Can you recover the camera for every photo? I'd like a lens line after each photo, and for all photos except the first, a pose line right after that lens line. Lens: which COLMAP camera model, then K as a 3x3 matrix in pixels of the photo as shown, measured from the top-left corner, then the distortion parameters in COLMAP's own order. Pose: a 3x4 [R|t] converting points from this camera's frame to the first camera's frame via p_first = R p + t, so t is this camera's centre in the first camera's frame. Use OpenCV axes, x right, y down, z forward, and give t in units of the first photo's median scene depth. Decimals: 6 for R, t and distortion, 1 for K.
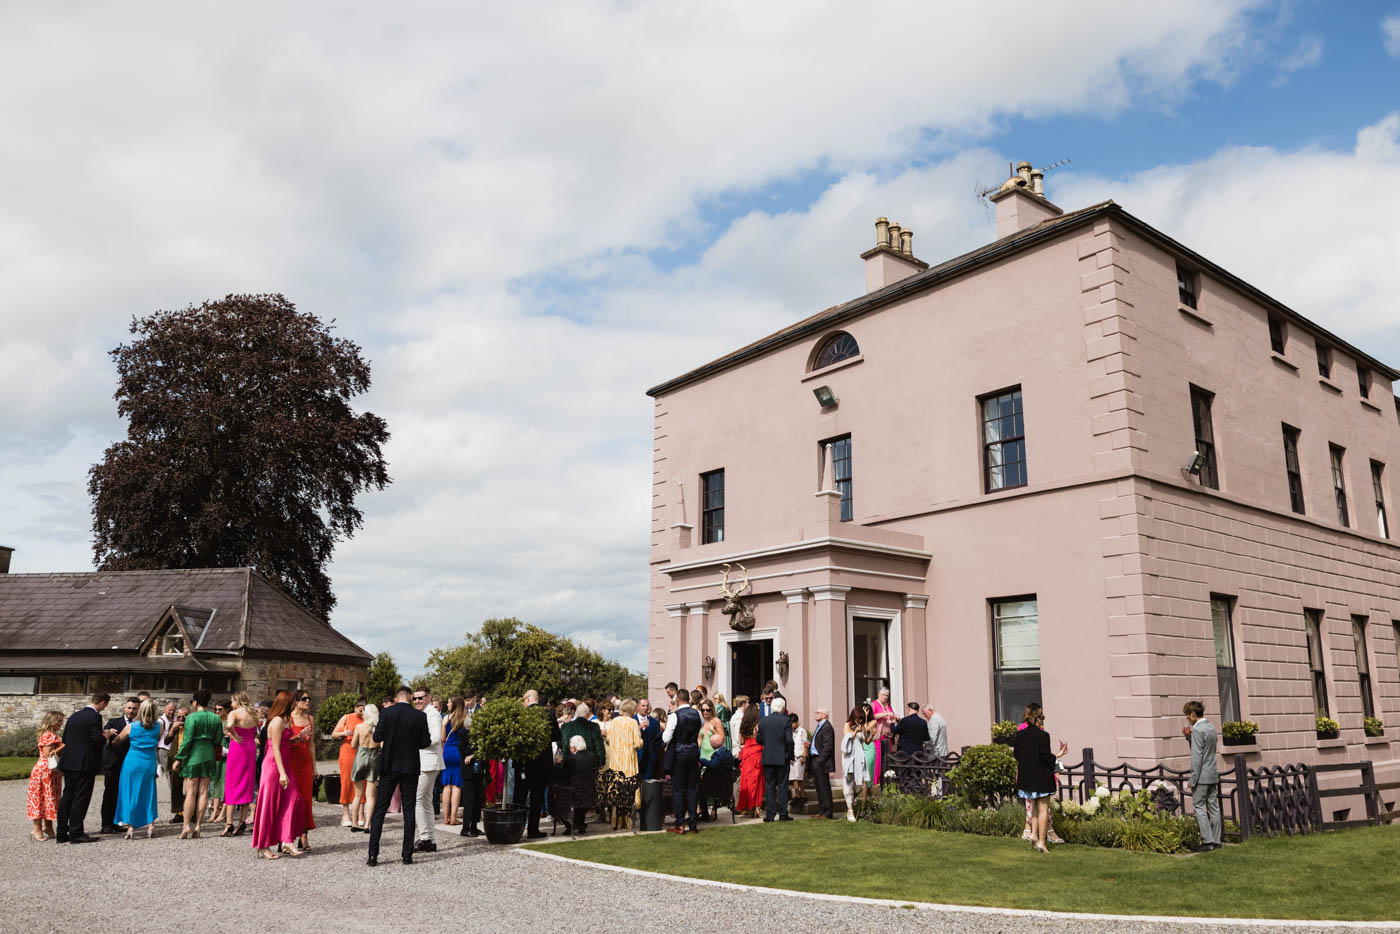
lens RADIAL K [[965.0, 0, 700.0], [0, 965.0, 467.0], [0, 0, 1]] dist [-0.046690, 0.007937]
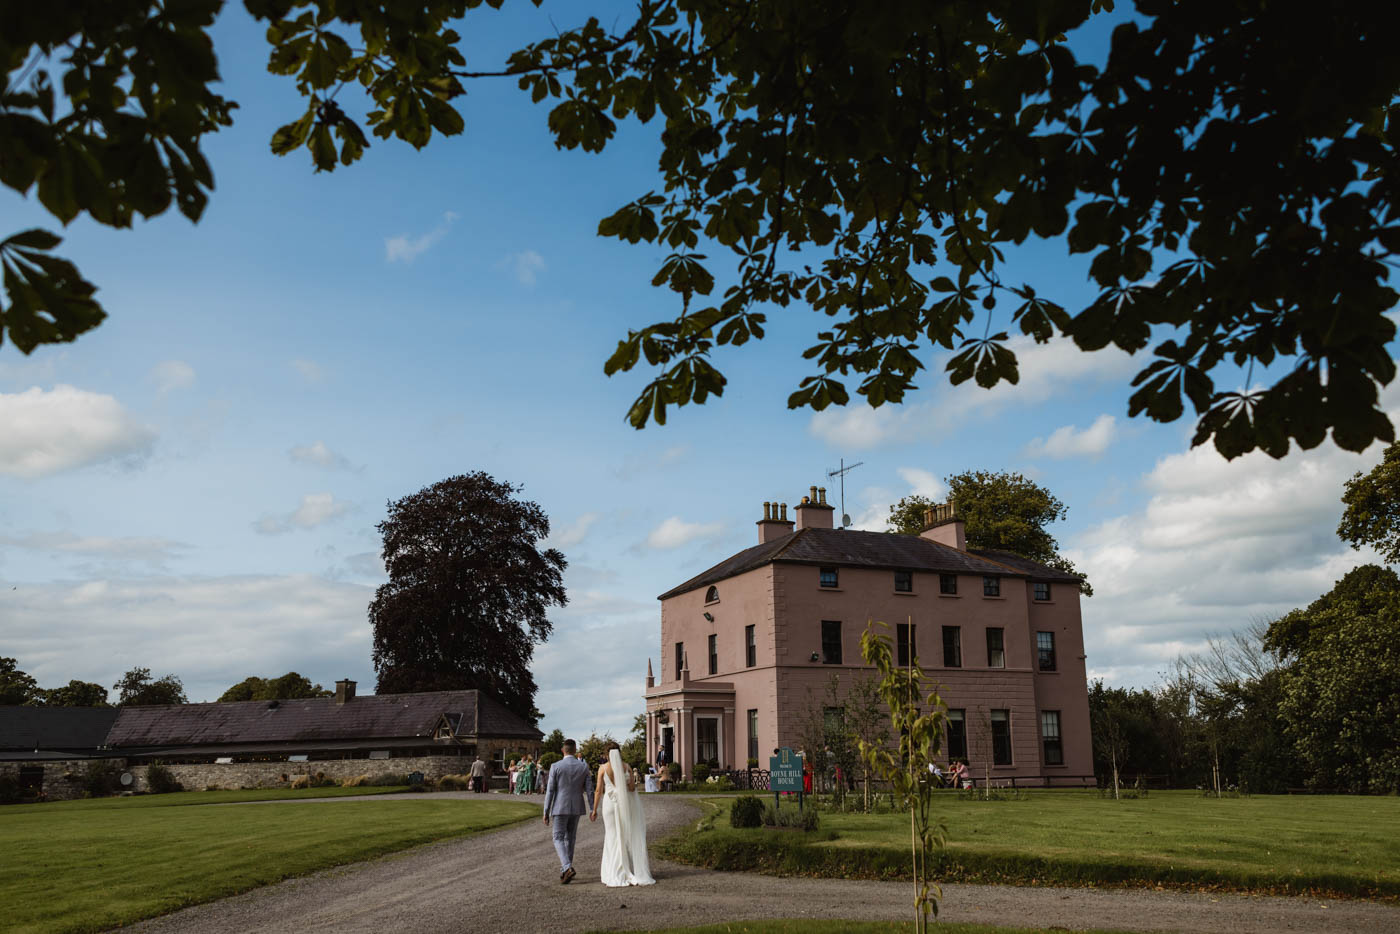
lens RADIAL K [[1332.4, 0, 700.0], [0, 1332.4, 467.0], [0, 0, 1]] dist [0.062134, -0.000599]
pose [[0.961161, -0.074071, -0.265862, 0.408171], [0.079179, 0.996824, 0.008532, -0.189924], [0.264386, -0.029252, 0.963973, -0.842893]]
